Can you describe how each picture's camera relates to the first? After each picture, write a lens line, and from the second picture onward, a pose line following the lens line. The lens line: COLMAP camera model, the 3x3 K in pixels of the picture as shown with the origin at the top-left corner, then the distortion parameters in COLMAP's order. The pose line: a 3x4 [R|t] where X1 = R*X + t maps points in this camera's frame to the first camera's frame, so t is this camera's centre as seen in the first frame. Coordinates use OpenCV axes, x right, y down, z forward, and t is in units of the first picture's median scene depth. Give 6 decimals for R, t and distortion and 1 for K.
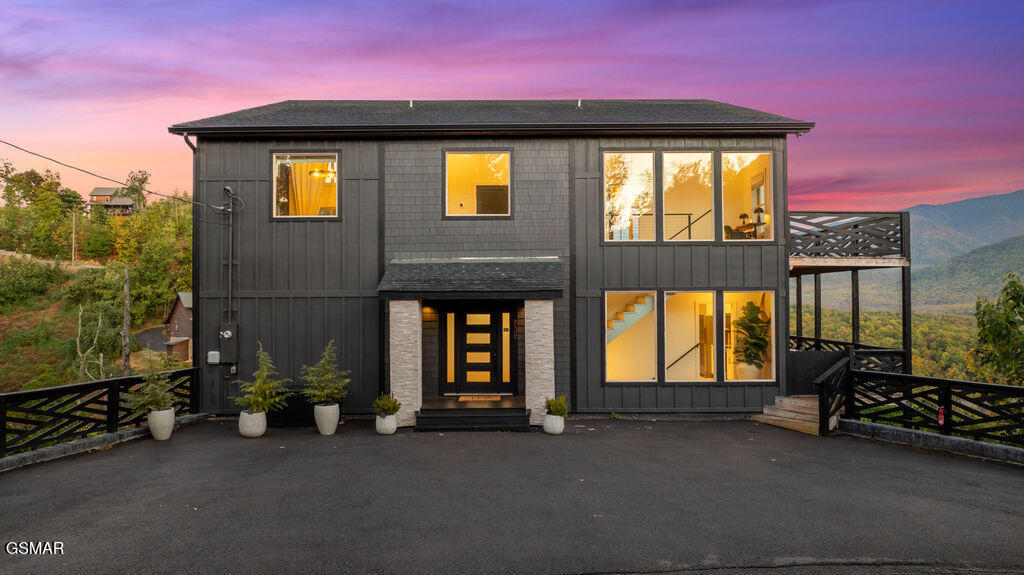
lens RADIAL K [[730.6, 0, 512.1], [0, 730.6, 273.3], [0, 0, 1]] dist [-0.008997, -0.053083]
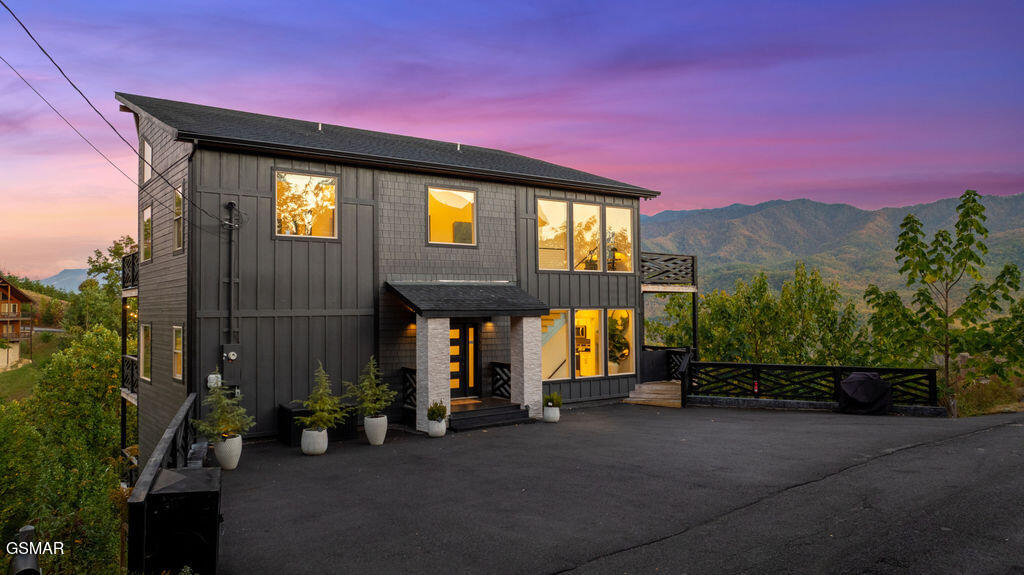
lens RADIAL K [[719.5, 0, 512.0], [0, 719.5, 287.5], [0, 0, 1]] dist [-0.016515, 0.016874]
pose [[0.803476, 0.015673, 0.595131, -0.646695], [-0.011934, 0.999877, -0.010220, 0.000086], [-0.595218, 0.001109, 0.803564, 0.031844]]
